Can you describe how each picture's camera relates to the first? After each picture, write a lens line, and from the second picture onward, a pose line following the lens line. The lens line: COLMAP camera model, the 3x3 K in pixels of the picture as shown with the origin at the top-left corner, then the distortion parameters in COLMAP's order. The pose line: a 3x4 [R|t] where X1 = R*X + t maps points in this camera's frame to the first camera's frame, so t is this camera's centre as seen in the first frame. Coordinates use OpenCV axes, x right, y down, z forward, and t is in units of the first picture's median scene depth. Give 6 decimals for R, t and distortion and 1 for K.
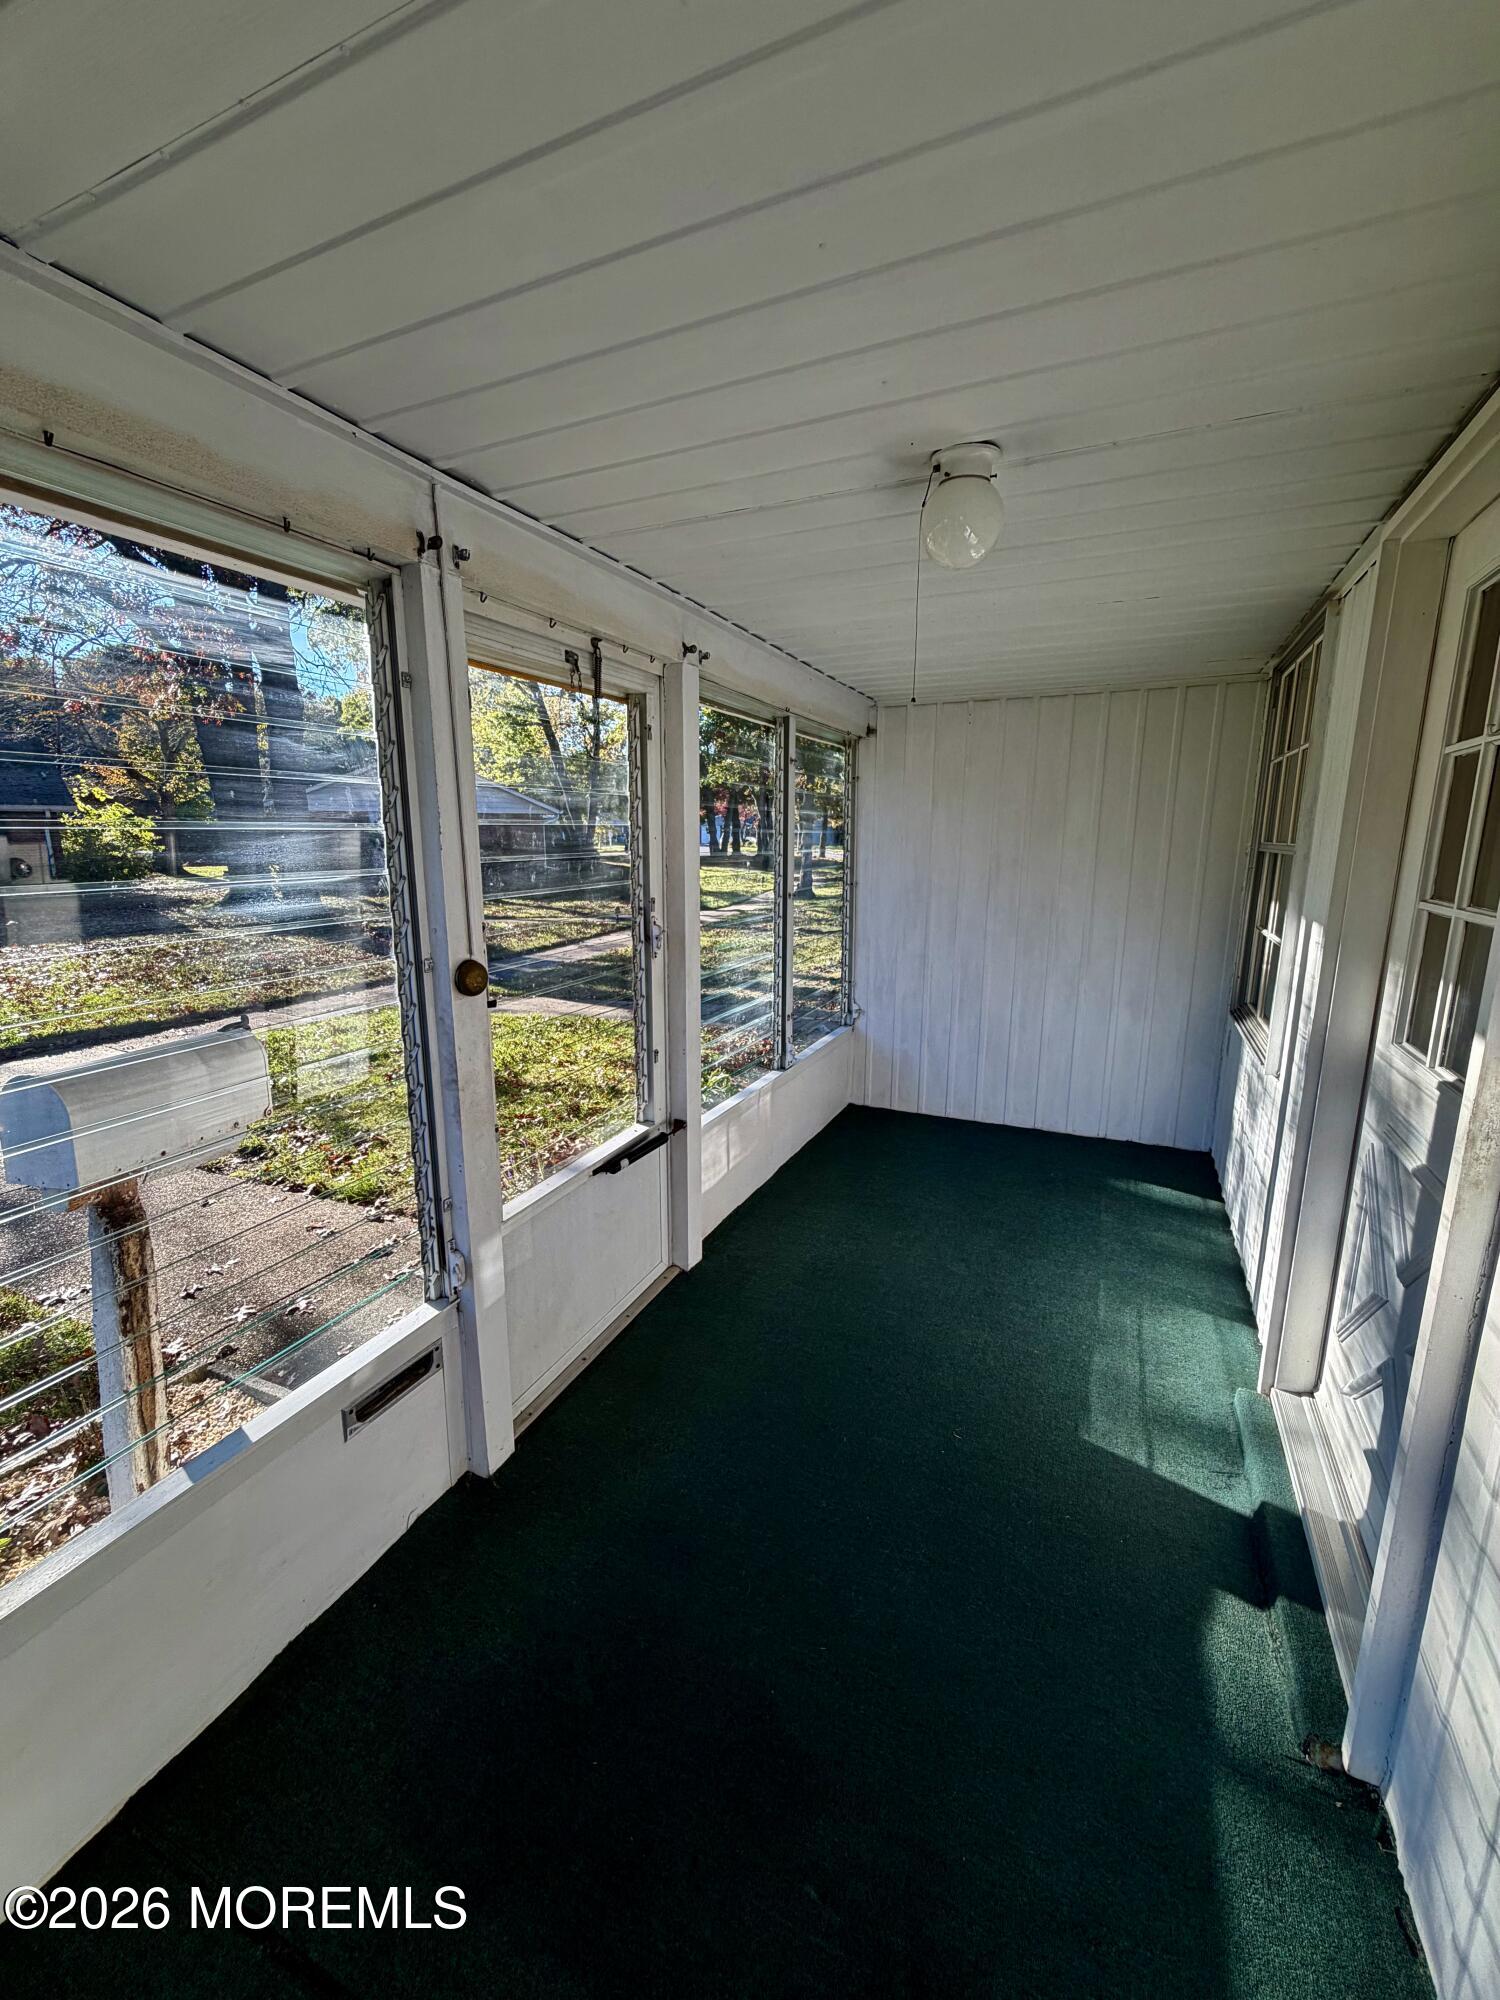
lens RADIAL K [[827.2, 0, 739.9], [0, 827.2, 1000.9], [0, 0, 1]] dist [0.001186, -0.000801]
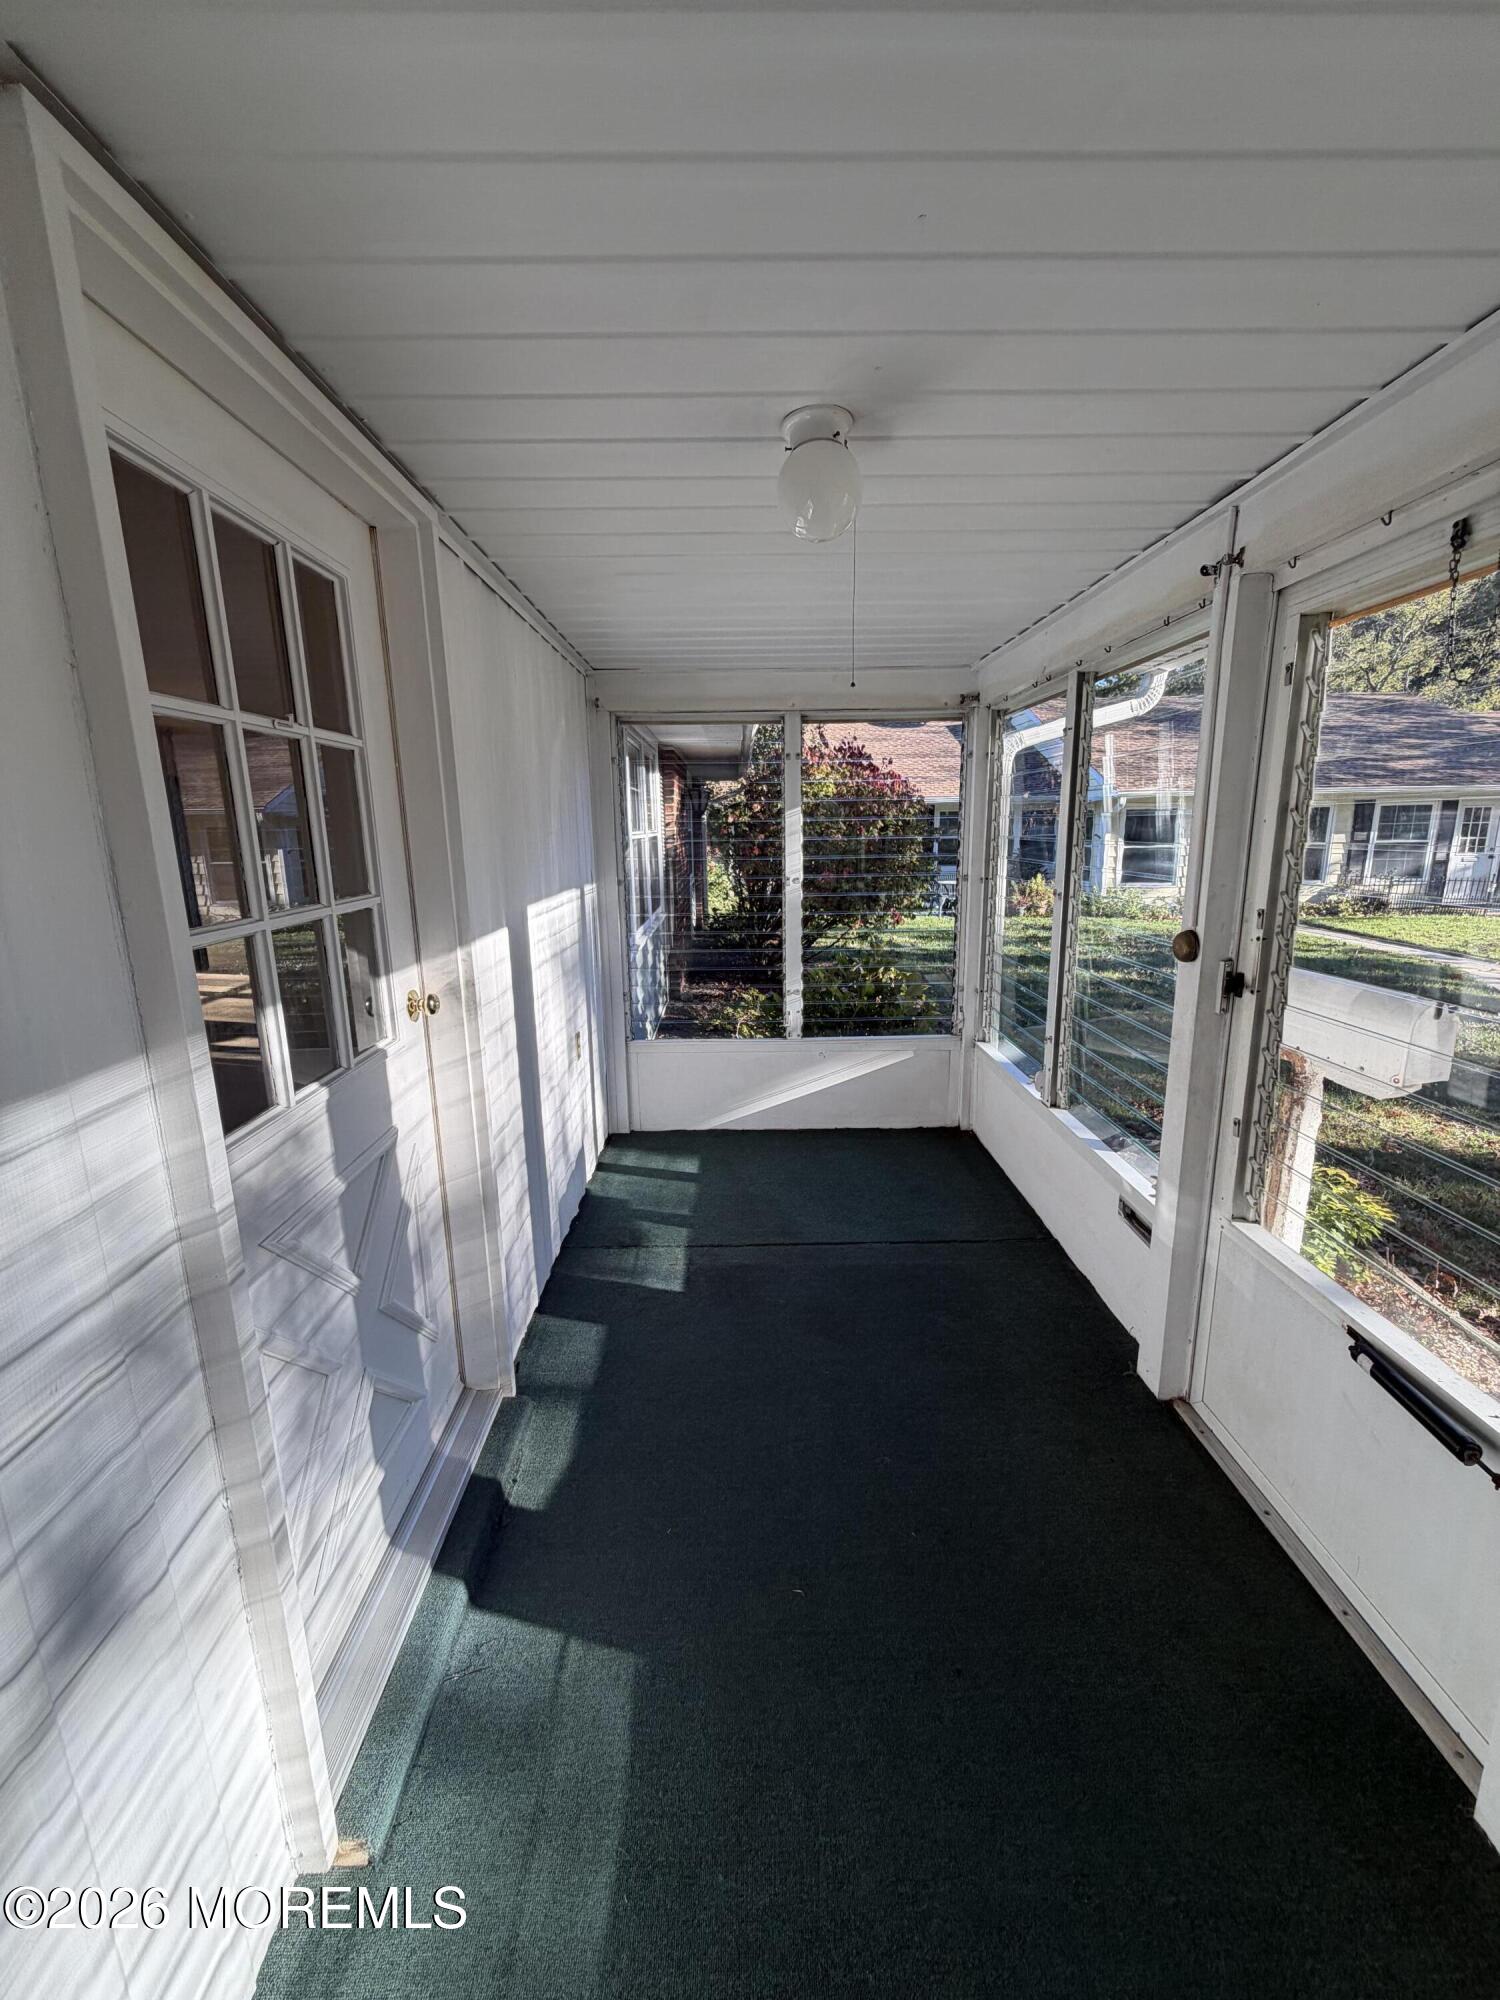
lens RADIAL K [[827.2, 0, 749.2], [0, 827.2, 1004.2], [0, 0, 1]] dist [0.001186, -0.000801]
pose [[-0.901189, 0.101311, -0.421420, 0.750660], [-0.078318, 0.918230, 0.388226, -0.368999], [0.426292, 0.382870, -0.819564, 1.828708]]
